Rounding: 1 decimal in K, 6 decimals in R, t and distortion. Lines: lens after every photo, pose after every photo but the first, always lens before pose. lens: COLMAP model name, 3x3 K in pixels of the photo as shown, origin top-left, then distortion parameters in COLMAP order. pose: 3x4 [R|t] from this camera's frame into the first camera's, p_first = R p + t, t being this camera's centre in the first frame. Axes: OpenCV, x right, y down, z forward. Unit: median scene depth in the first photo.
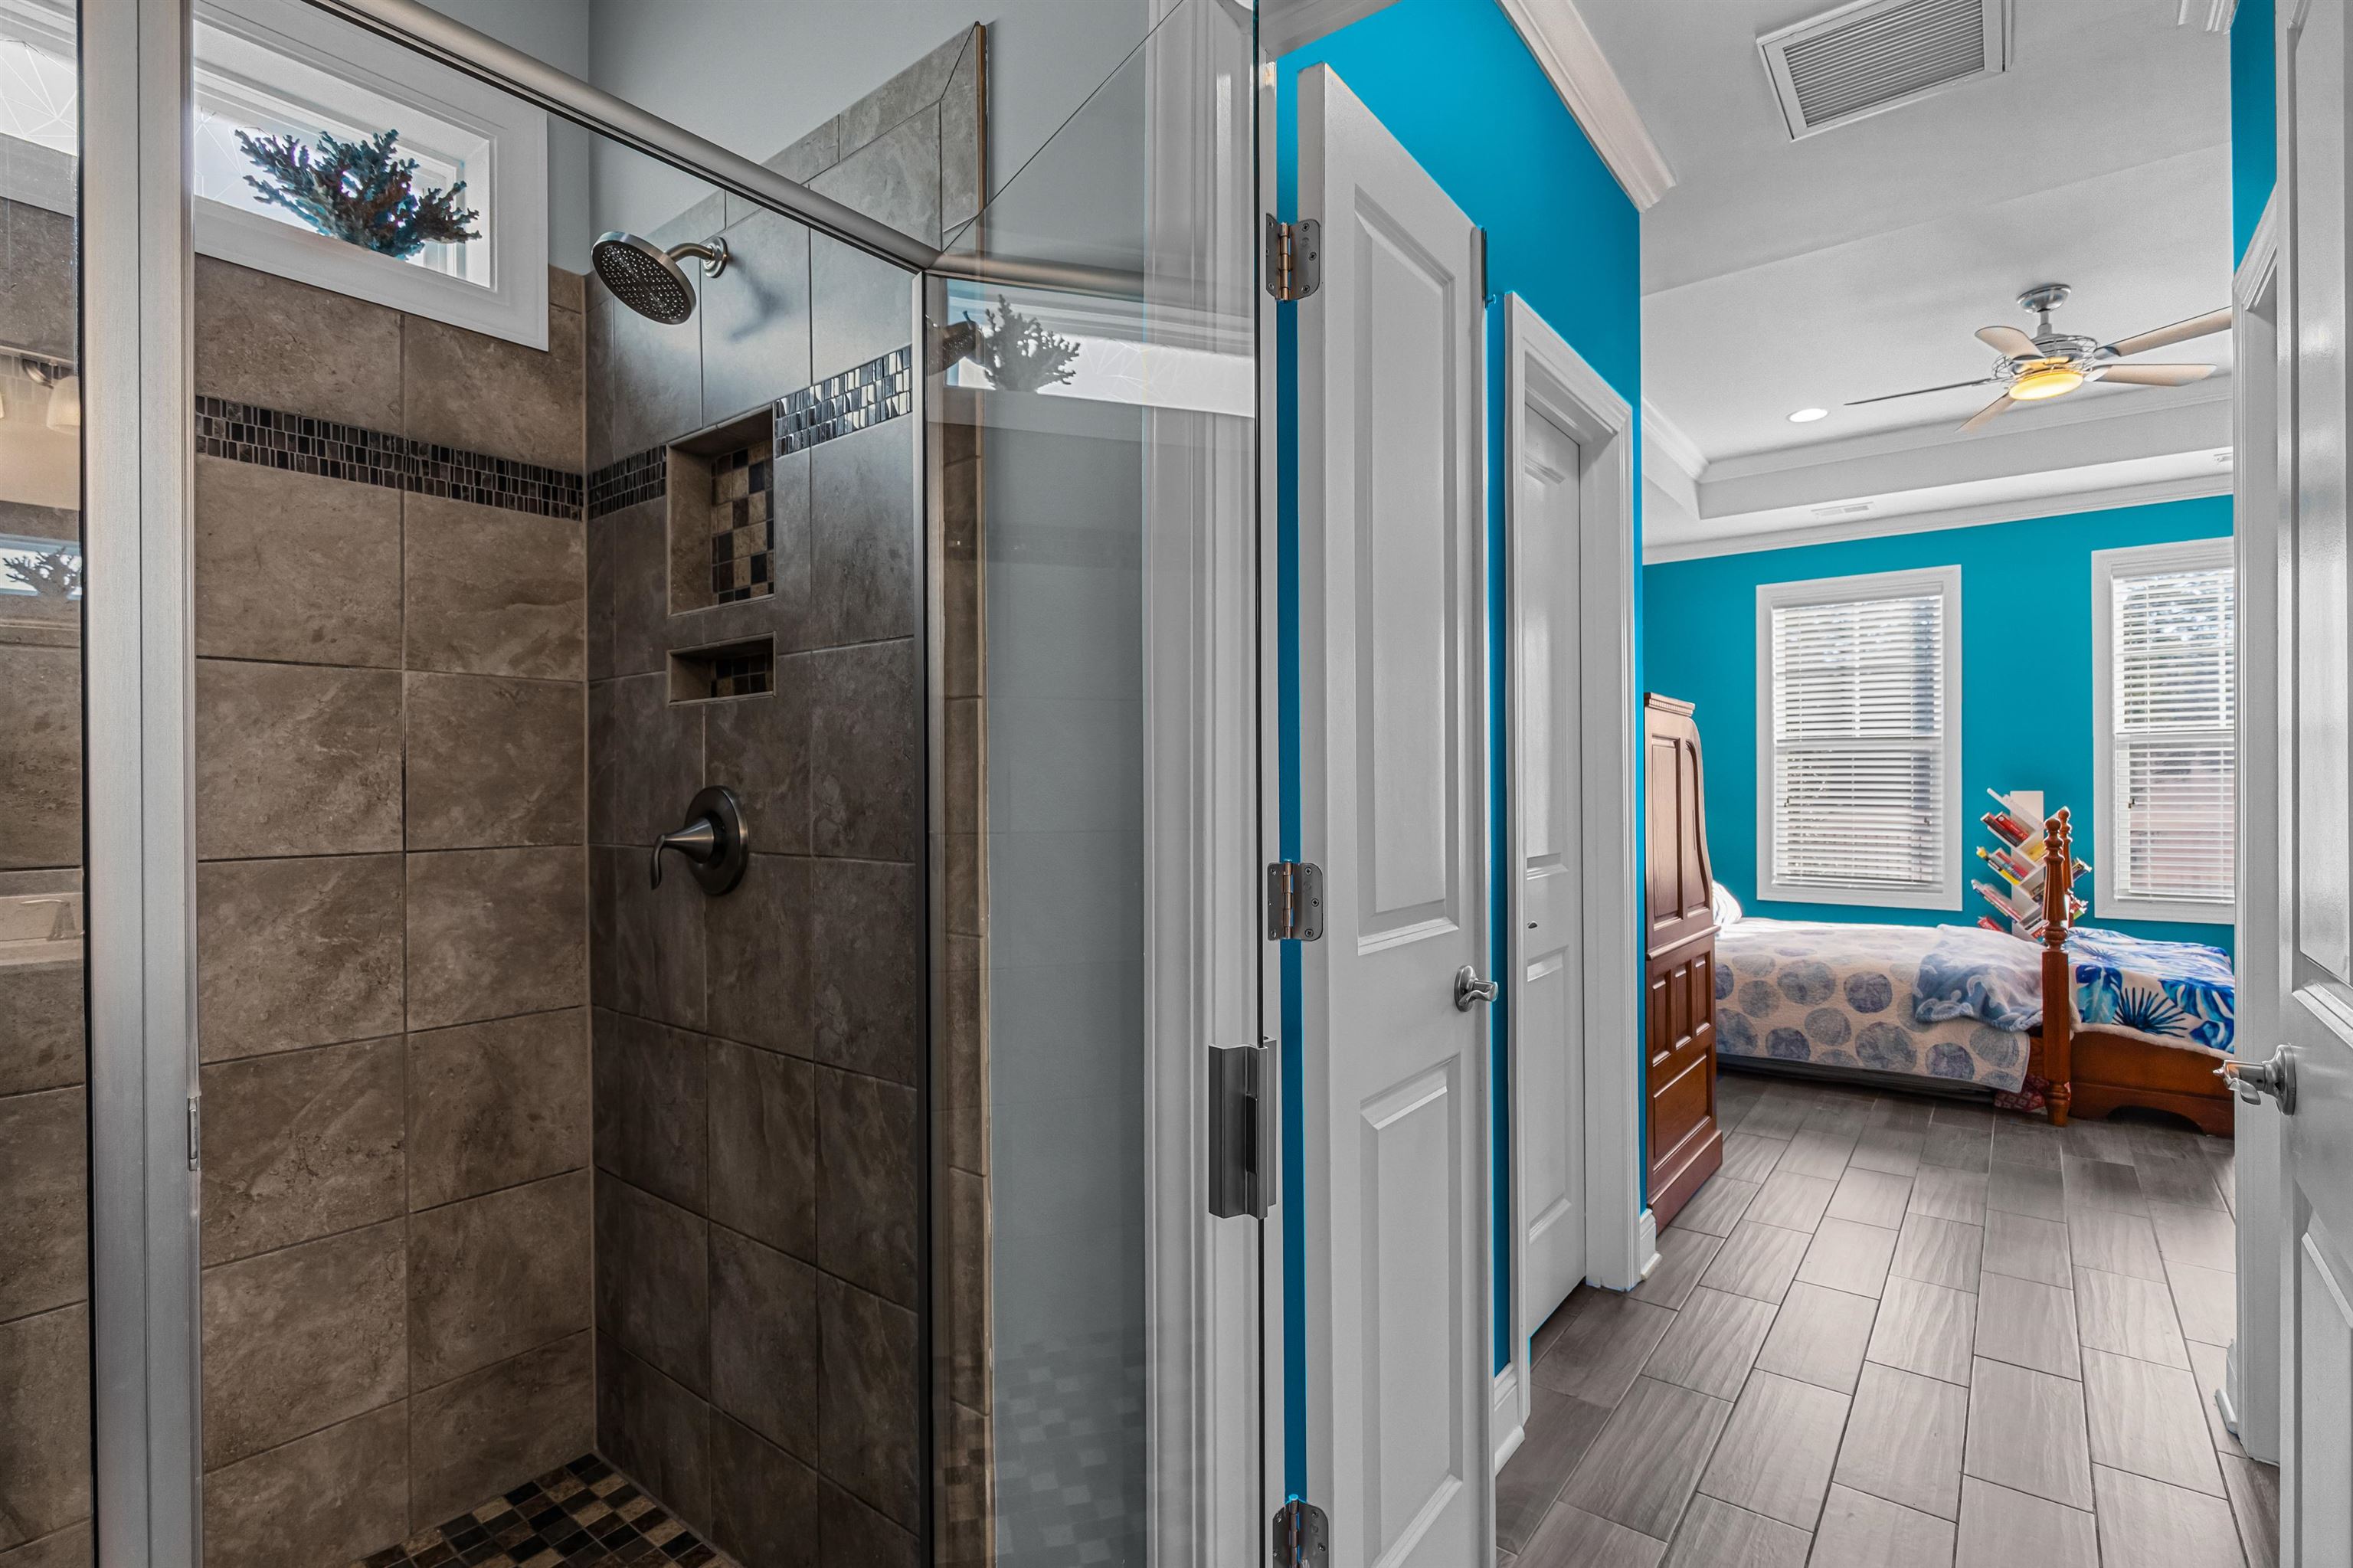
lens RADIAL K [[1121.9, 0, 1171.4], [0, 1121.9, 789.8], [0, 0, 1]] dist [-0.001409, -0.000824]
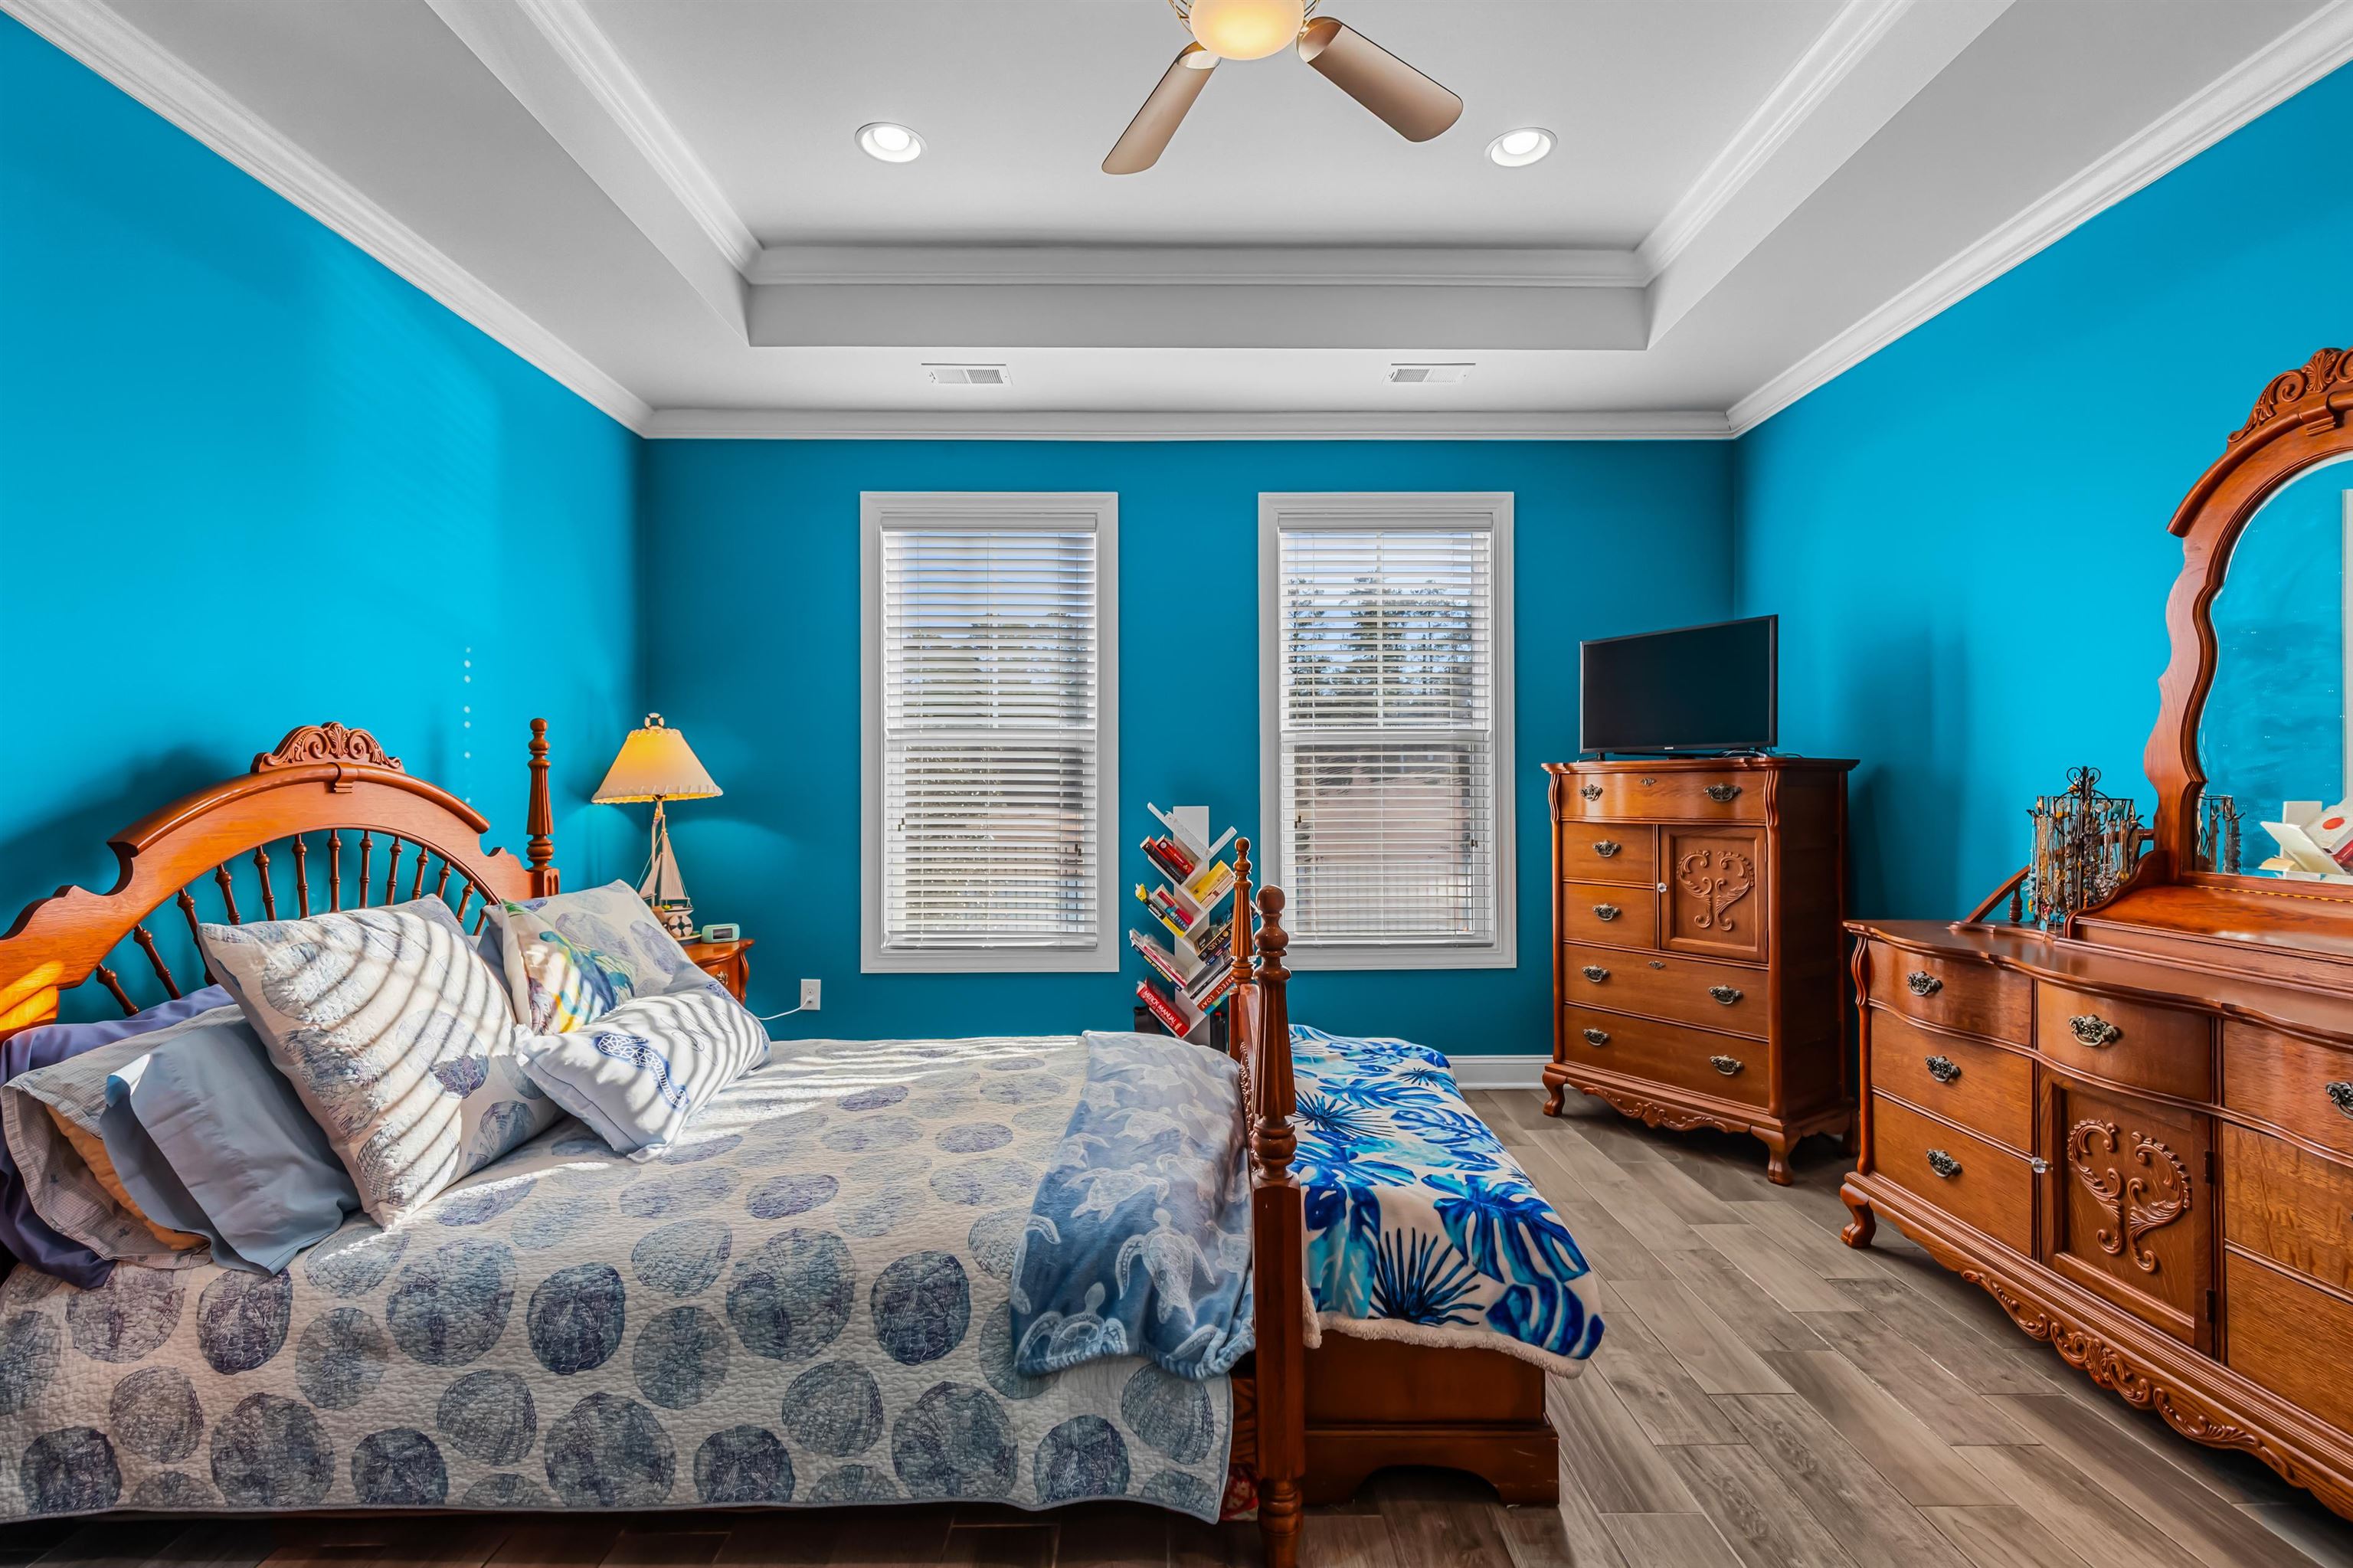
lens RADIAL K [[1072.5, 0, 1205.8], [0, 1072.5, 786.9], [0, 0, 1]] dist [-0.002013, -0.000230]
pose [[0.772861, 0.002831, 0.634569, 0.445065], [0.000500, 0.999987, -0.005070, -0.010981], [-0.634576, 0.004236, 0.772849, 0.617758]]
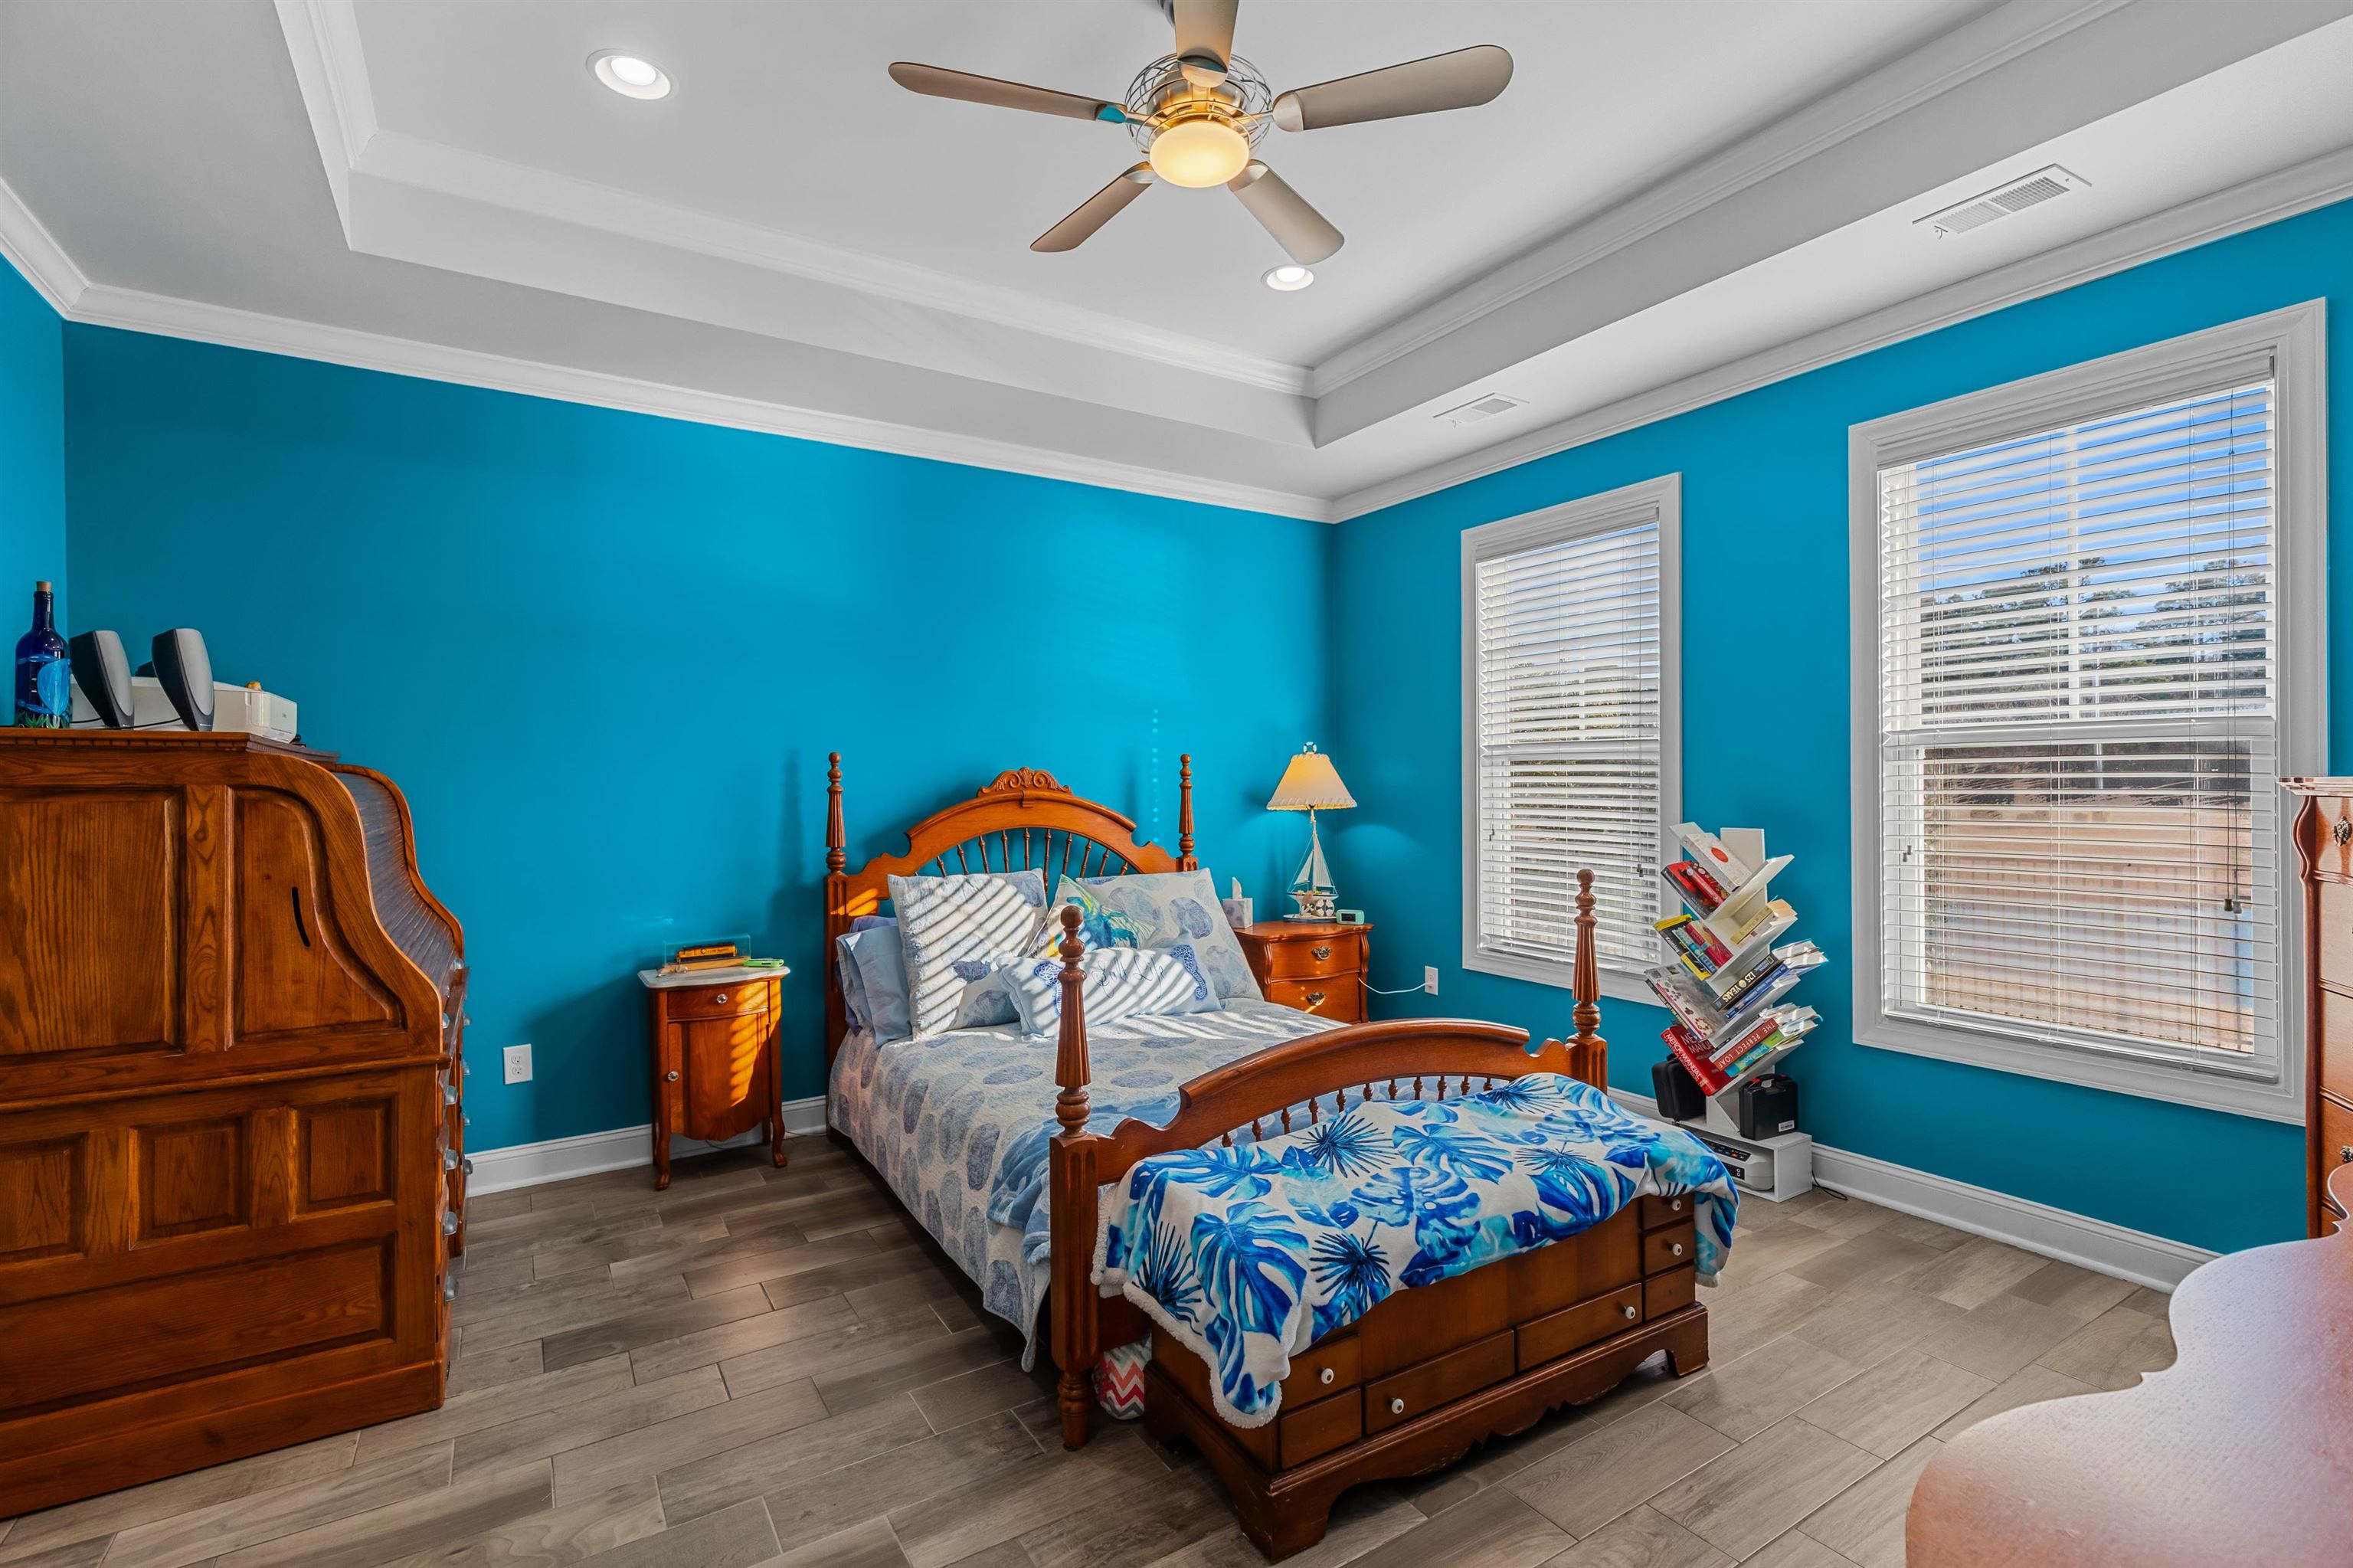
lens RADIAL K [[1079.5, 0, 1168.9], [0, 1079.5, 786.7], [0, 0, 1]] dist [0.006768, -0.000276]
pose [[0.937730, -0.000989, -0.347364, 0.927583], [0.002826, 0.999985, 0.004782, -0.035032], [0.347354, -0.005466, 0.937718, 0.450443]]
